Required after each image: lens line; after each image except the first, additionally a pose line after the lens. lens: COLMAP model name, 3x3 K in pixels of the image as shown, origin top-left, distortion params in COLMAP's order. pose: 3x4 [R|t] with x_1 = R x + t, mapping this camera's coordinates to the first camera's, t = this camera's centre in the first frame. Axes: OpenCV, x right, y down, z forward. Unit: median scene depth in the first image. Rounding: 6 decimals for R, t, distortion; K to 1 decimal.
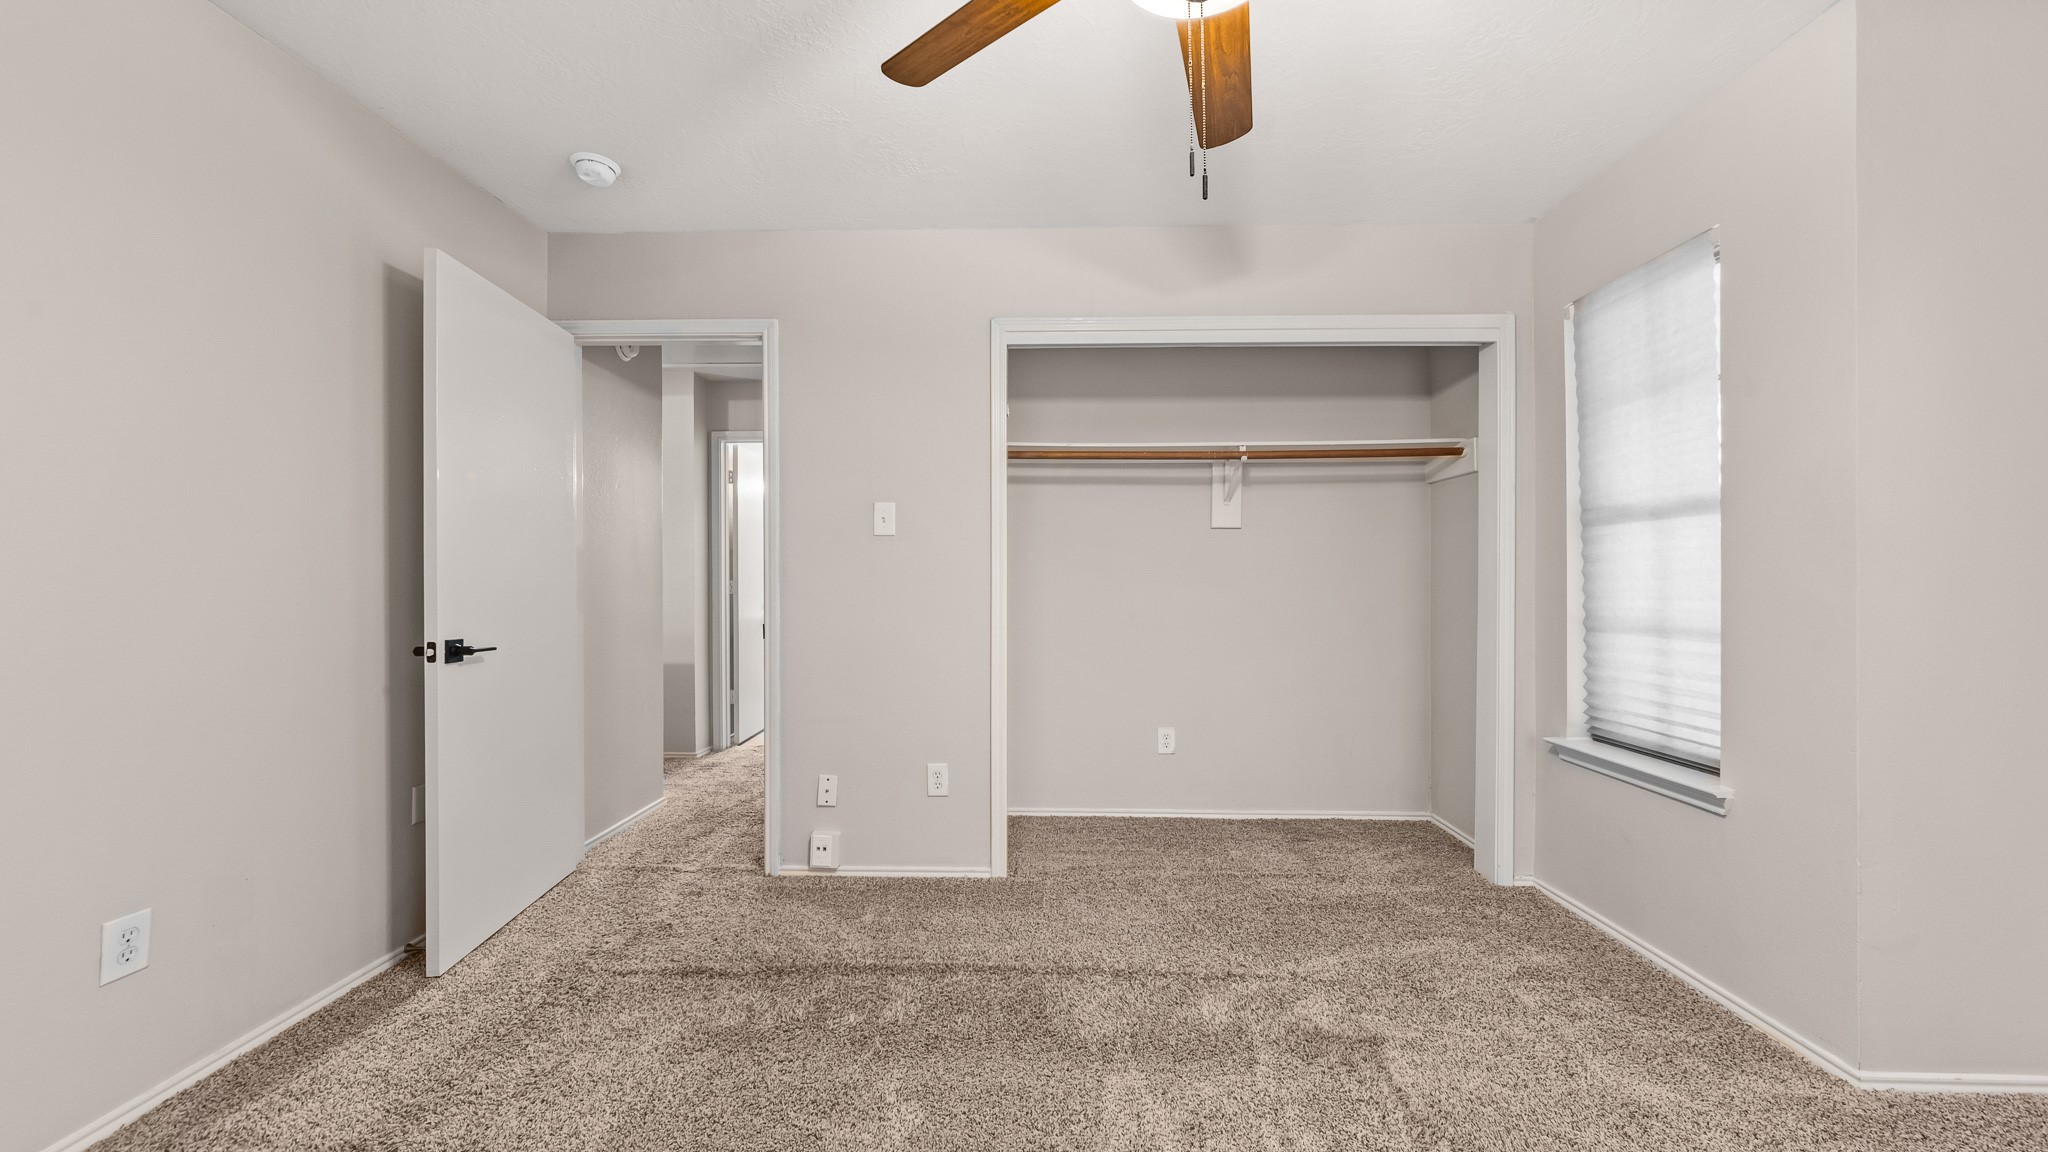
lens RADIAL K [[743.8, 0, 1024.3], [0, 743.8, 572.0], [0, 0, 1]] dist [0.001499, 0.000275]
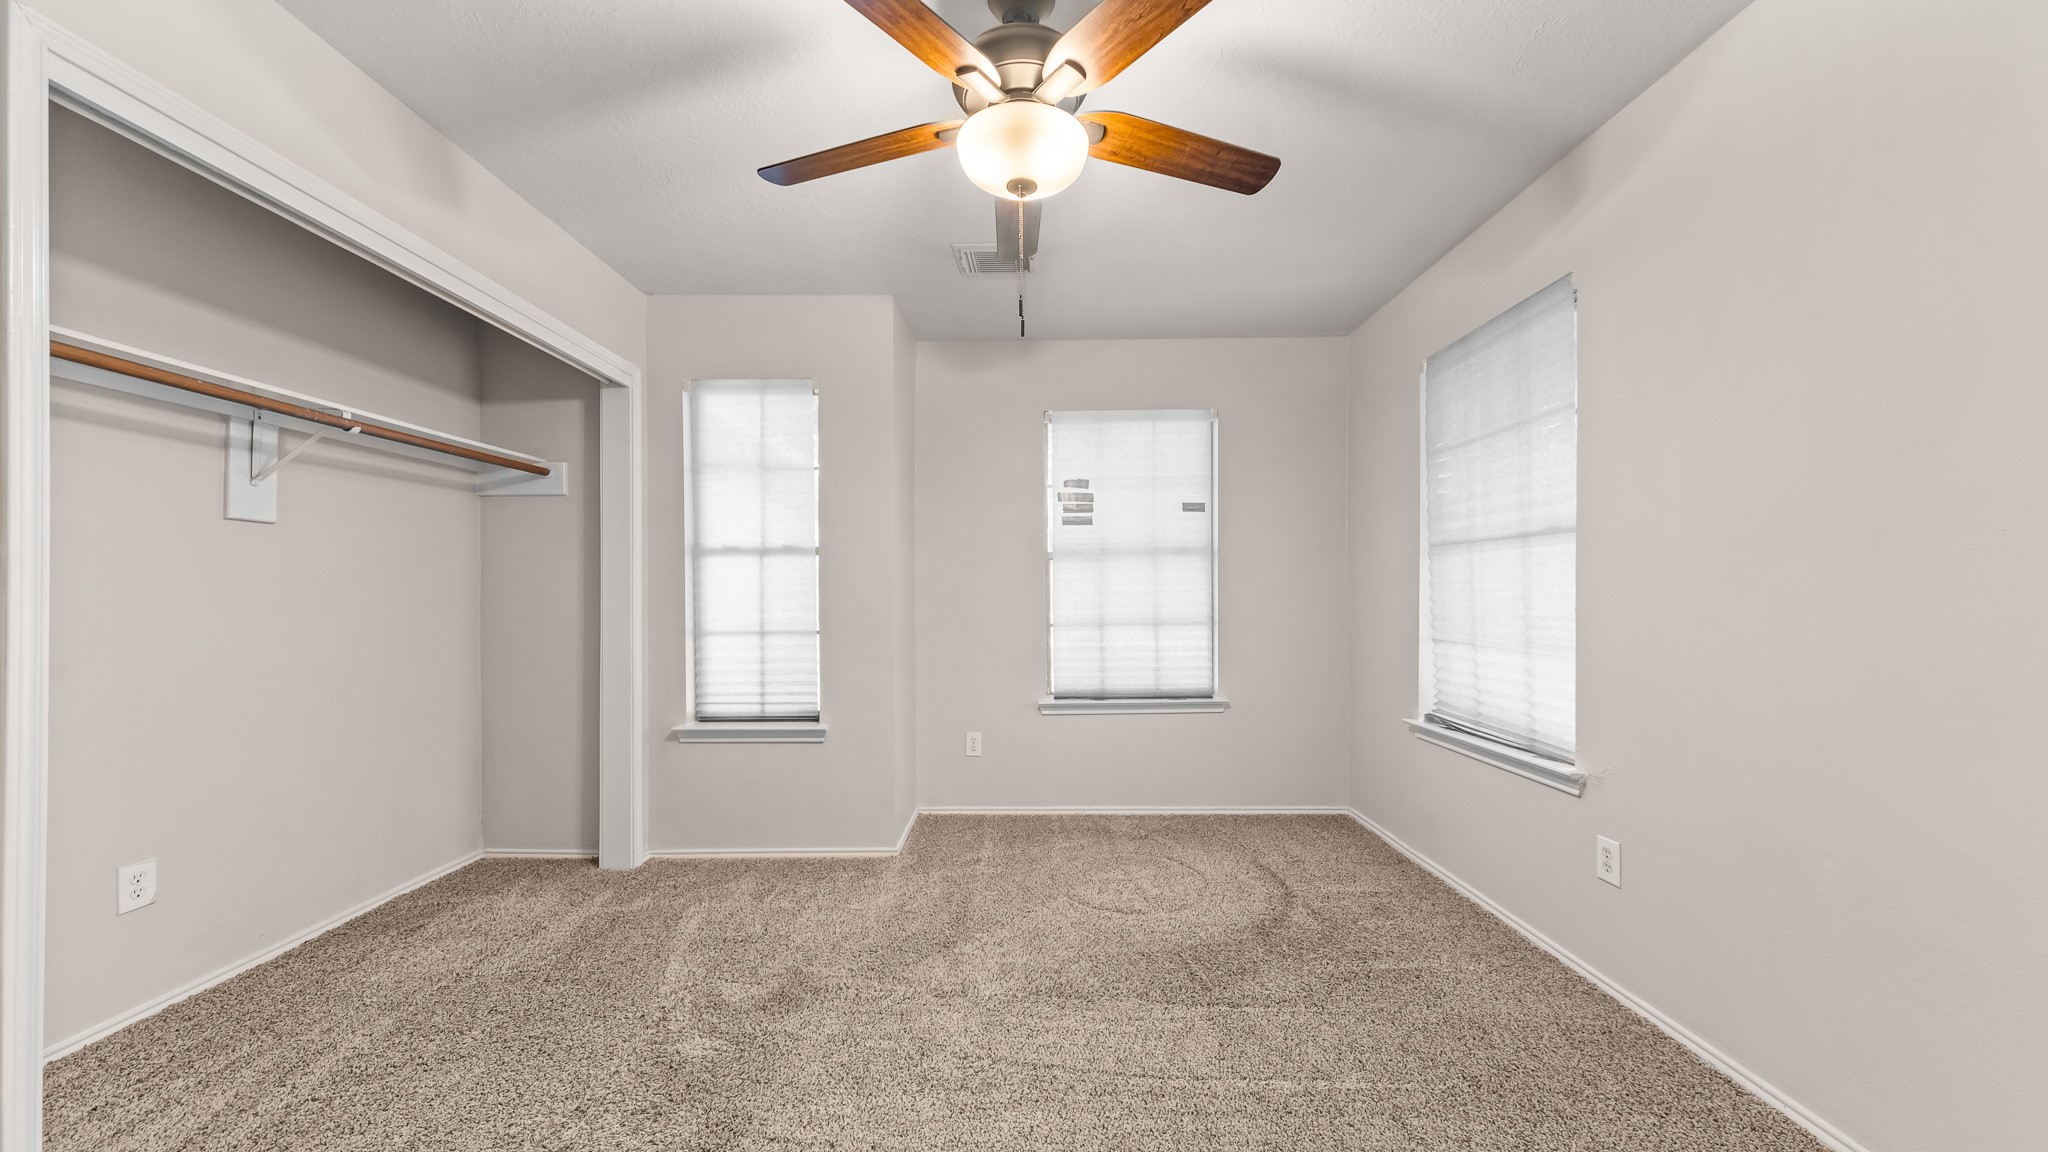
lens RADIAL K [[743.8, 0, 1025.6], [0, 743.8, 592.6], [0, 0, 1]] dist [0.001499, 0.000275]
pose [[-0.030442, 0.003170, 0.999532, -0.504557], [-0.007090, 0.999969, -0.003388, 0.000497], [-0.999511, -0.007190, -0.030418, 0.431348]]
